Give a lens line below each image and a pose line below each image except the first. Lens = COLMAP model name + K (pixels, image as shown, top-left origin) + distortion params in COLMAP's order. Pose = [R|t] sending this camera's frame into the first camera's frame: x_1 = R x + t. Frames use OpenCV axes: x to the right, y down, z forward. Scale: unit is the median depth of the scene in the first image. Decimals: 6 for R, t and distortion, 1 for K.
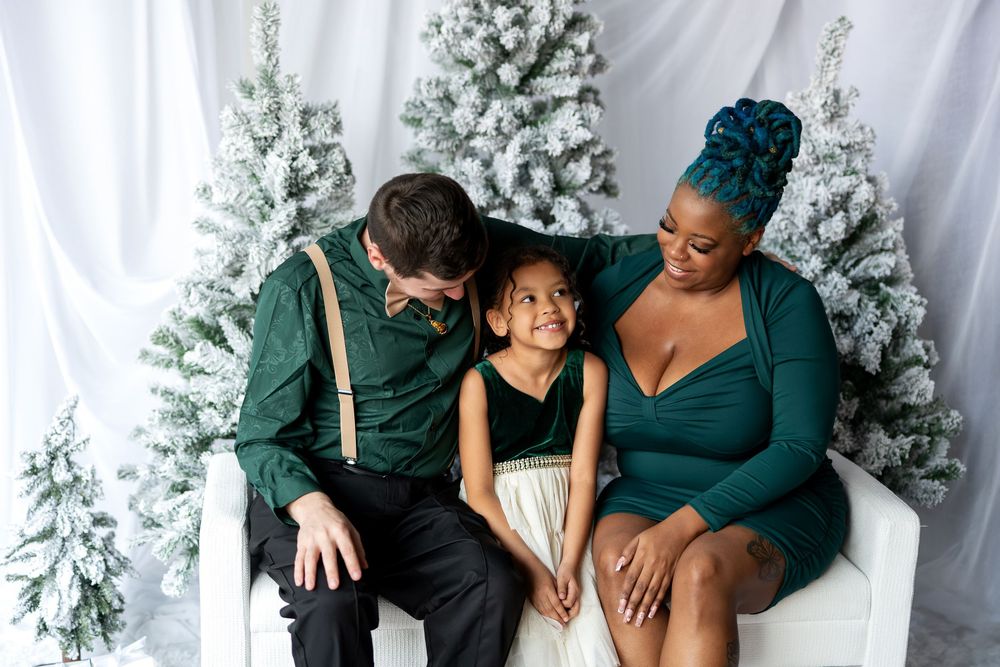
lens RADIAL K [[1503.3, 0, 453.8], [0, 1503.3, 332.6], [0, 0, 1]] dist [-0.026023, 0.055247]
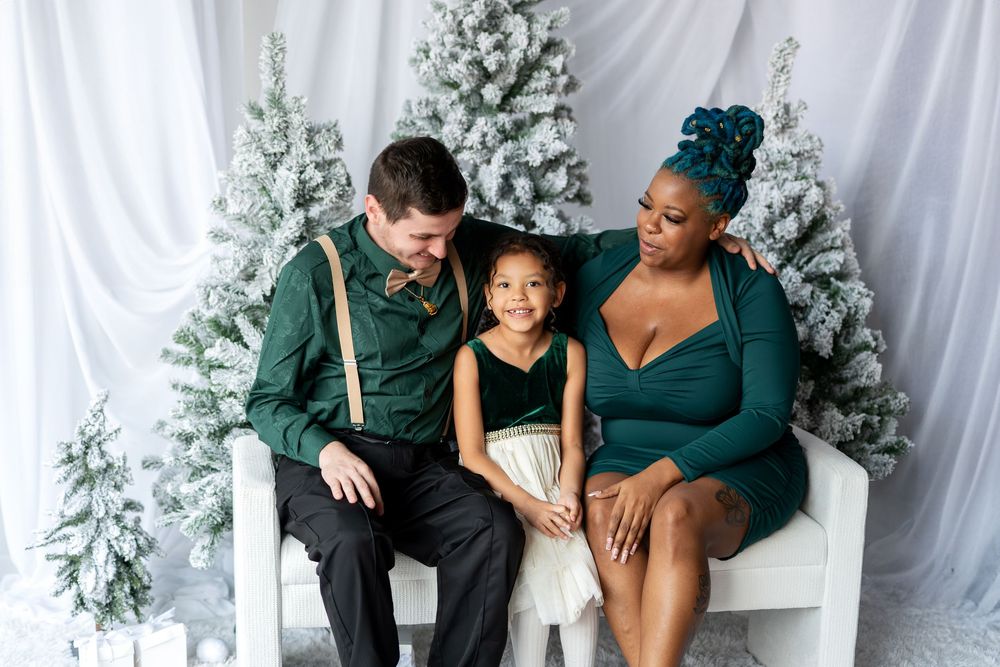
lens RADIAL K [[1563.0, 0, 441.5], [0, 1563.0, 344.0], [0, 0, 1]] dist [-0.029654, 0.080772]
pose [[0.999524, -0.021136, 0.022482, -0.029869], [0.021692, 0.999457, -0.024798, 0.039875], [-0.021946, 0.025274, 0.999440, -0.144486]]
